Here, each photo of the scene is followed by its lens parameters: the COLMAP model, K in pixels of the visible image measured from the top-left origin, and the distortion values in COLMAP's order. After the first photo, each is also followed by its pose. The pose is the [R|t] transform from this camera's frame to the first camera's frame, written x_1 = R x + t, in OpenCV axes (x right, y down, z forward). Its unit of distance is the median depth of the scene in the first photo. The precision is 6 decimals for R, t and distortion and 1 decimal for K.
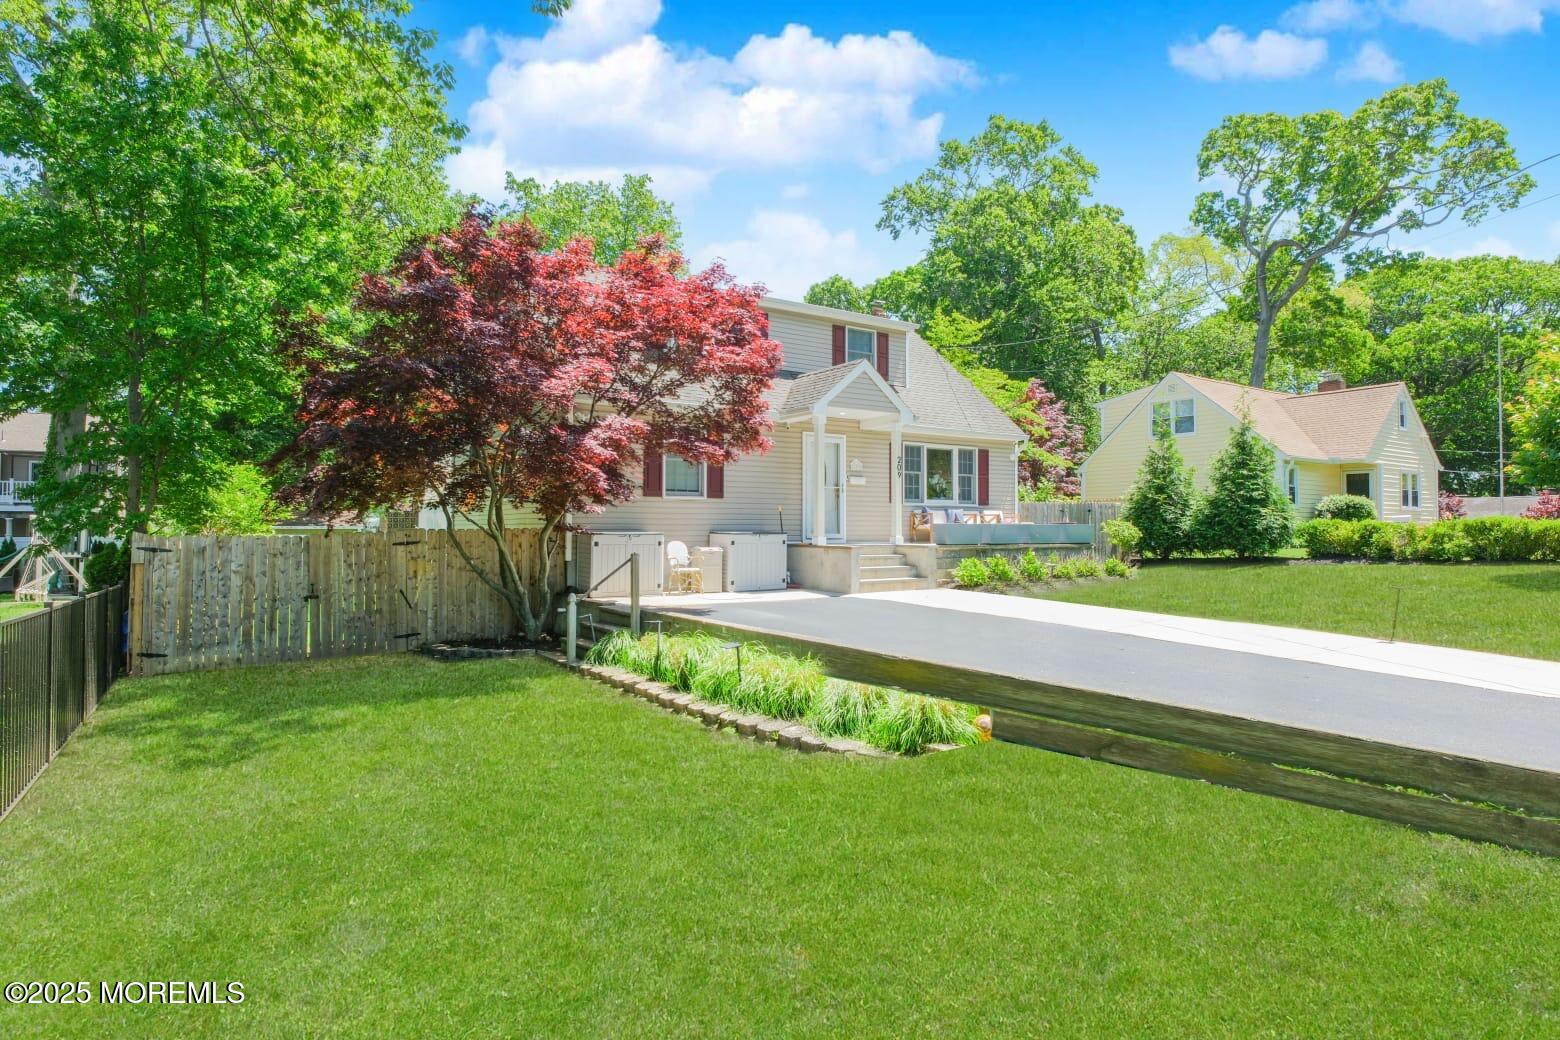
lens RADIAL K [[661.1, 0, 780.0], [0, 661.1, 520.0], [0, 0, 1]] dist [-0.002076, -0.000011]
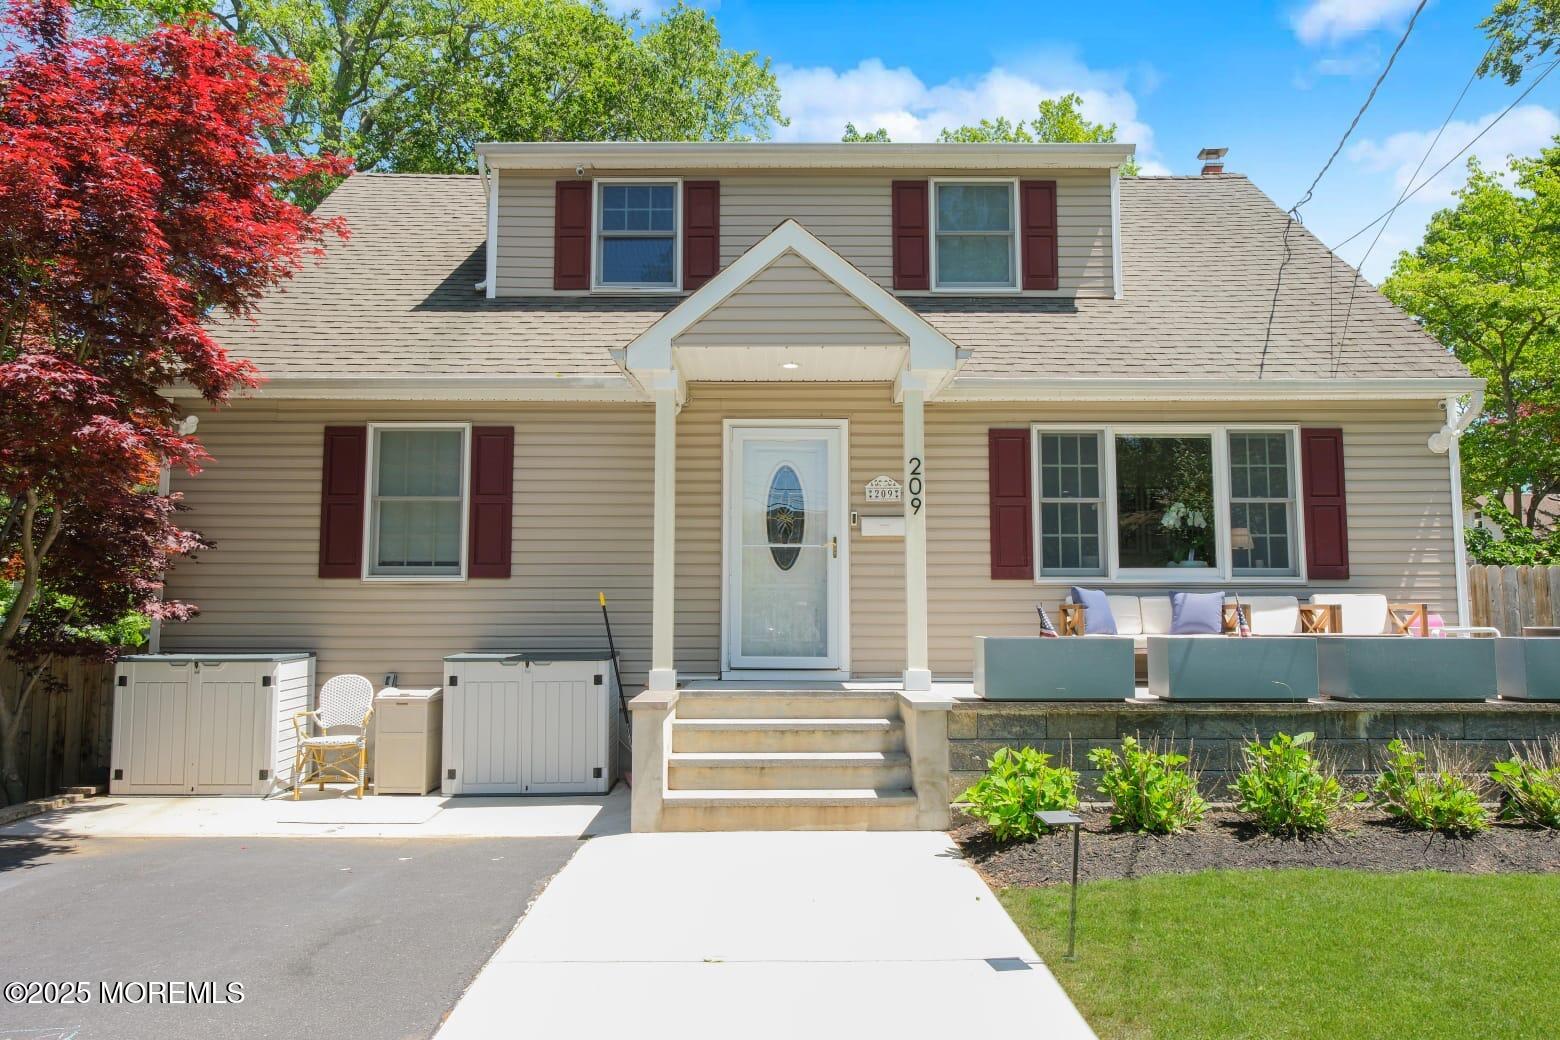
lens RADIAL K [[999.7, 0, 780.0], [0, 999.7, 520.0], [0, 0, 1]] dist [0.005532, 0.002063]
pose [[0.878714, -0.048177, -0.474910, 0.361767], [0.005908, 0.995915, -0.090098, -0.008319], [0.477311, 0.076365, 0.875410, 0.434027]]
